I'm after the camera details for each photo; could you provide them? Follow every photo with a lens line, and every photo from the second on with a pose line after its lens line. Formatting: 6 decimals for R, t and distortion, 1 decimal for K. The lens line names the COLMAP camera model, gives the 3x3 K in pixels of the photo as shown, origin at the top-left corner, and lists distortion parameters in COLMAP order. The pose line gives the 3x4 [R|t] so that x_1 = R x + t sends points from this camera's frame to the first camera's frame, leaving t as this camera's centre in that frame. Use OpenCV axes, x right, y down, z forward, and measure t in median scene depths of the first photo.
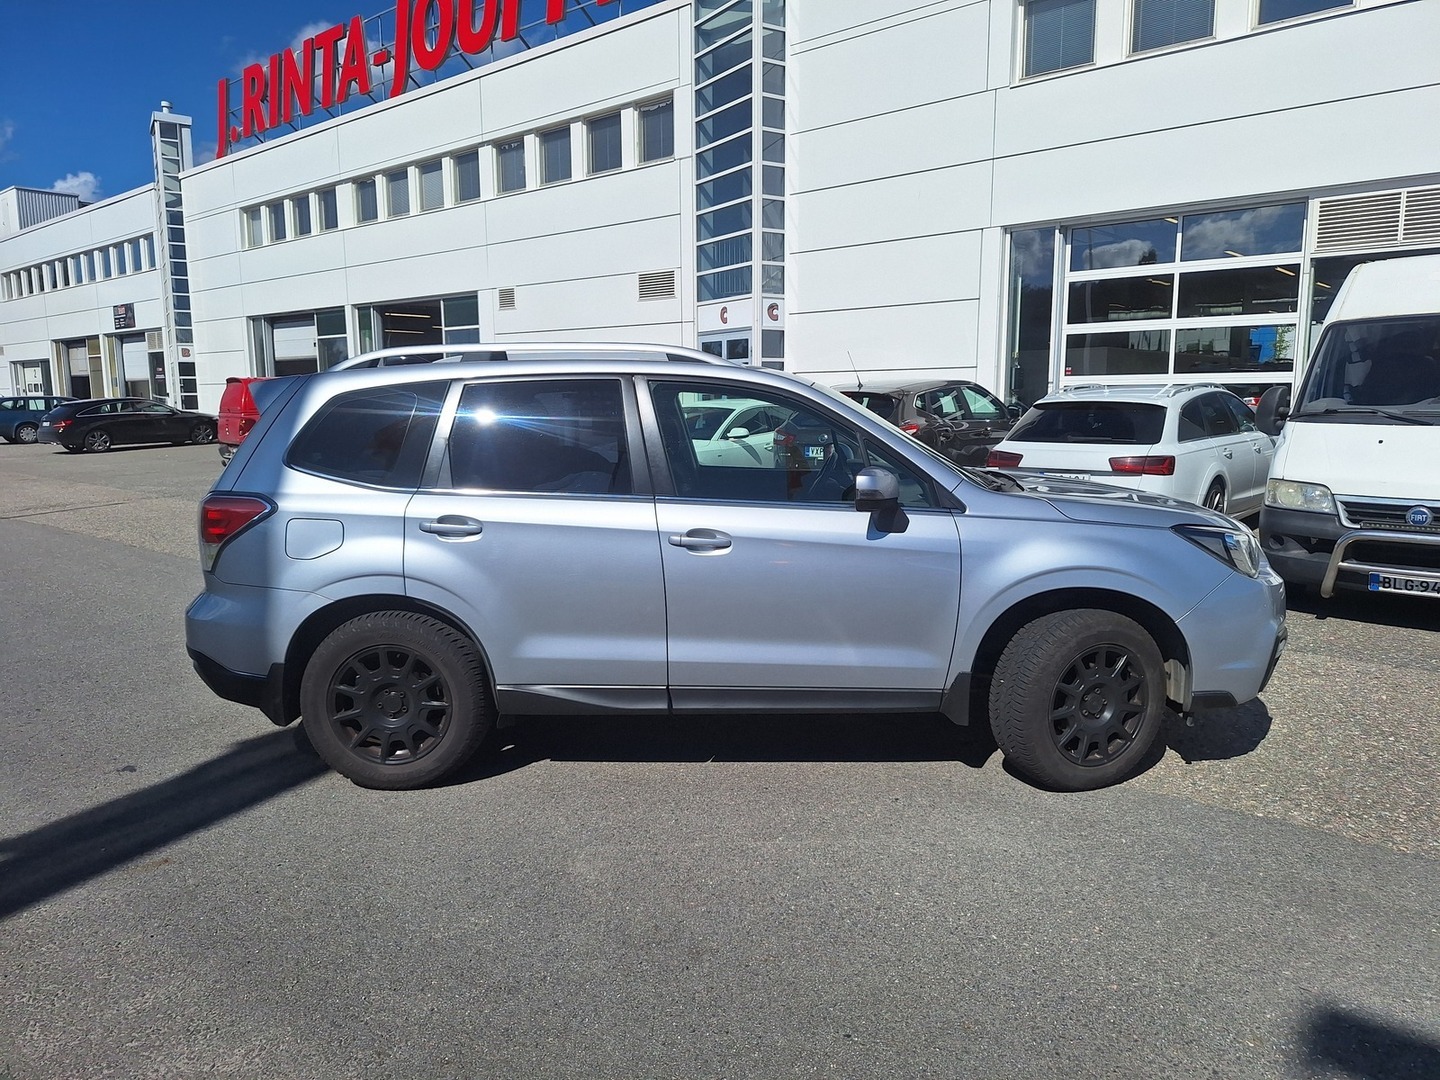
lens RADIAL K [[1023.8, 0, 723.4], [0, 1023.8, 544.5], [0, 0, 1]] dist [0.037198, -0.025074]
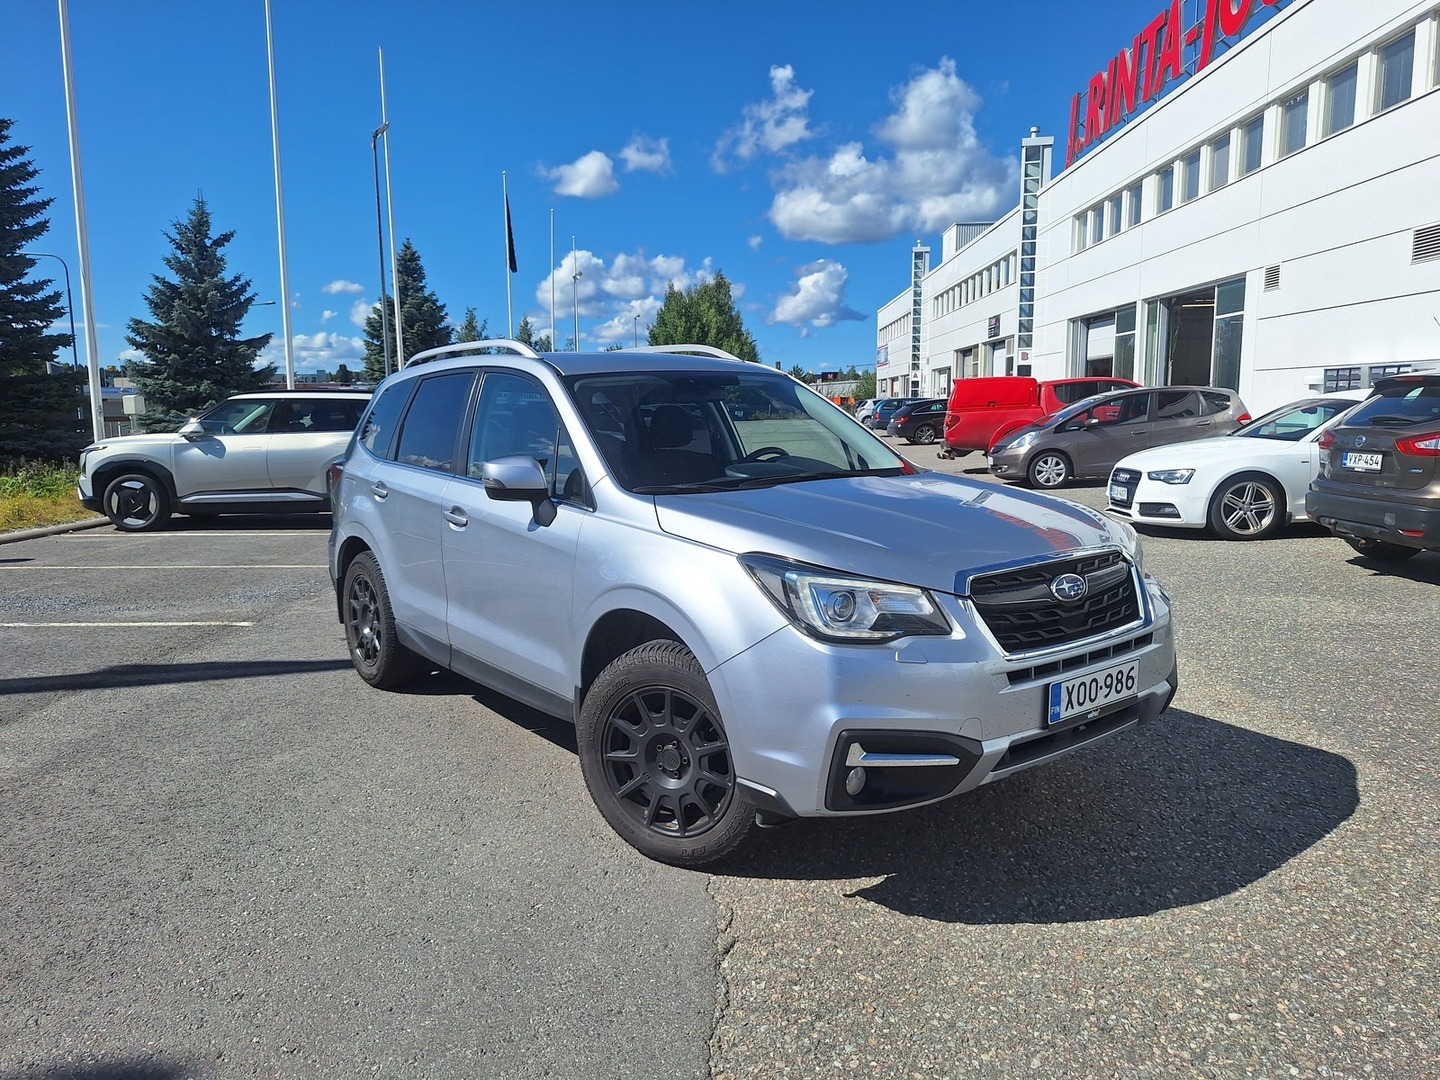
lens RADIAL K [[1023.8, 0, 724.3], [0, 1023.8, 548.5], [0, 0, 1]] dist [0.037198, -0.025074]
pose [[0.651360, 0.100333, -0.752106, 0.122837], [-0.097141, 0.994089, 0.048485, -0.005494], [0.752525, 0.041479, 0.657256, 0.057750]]
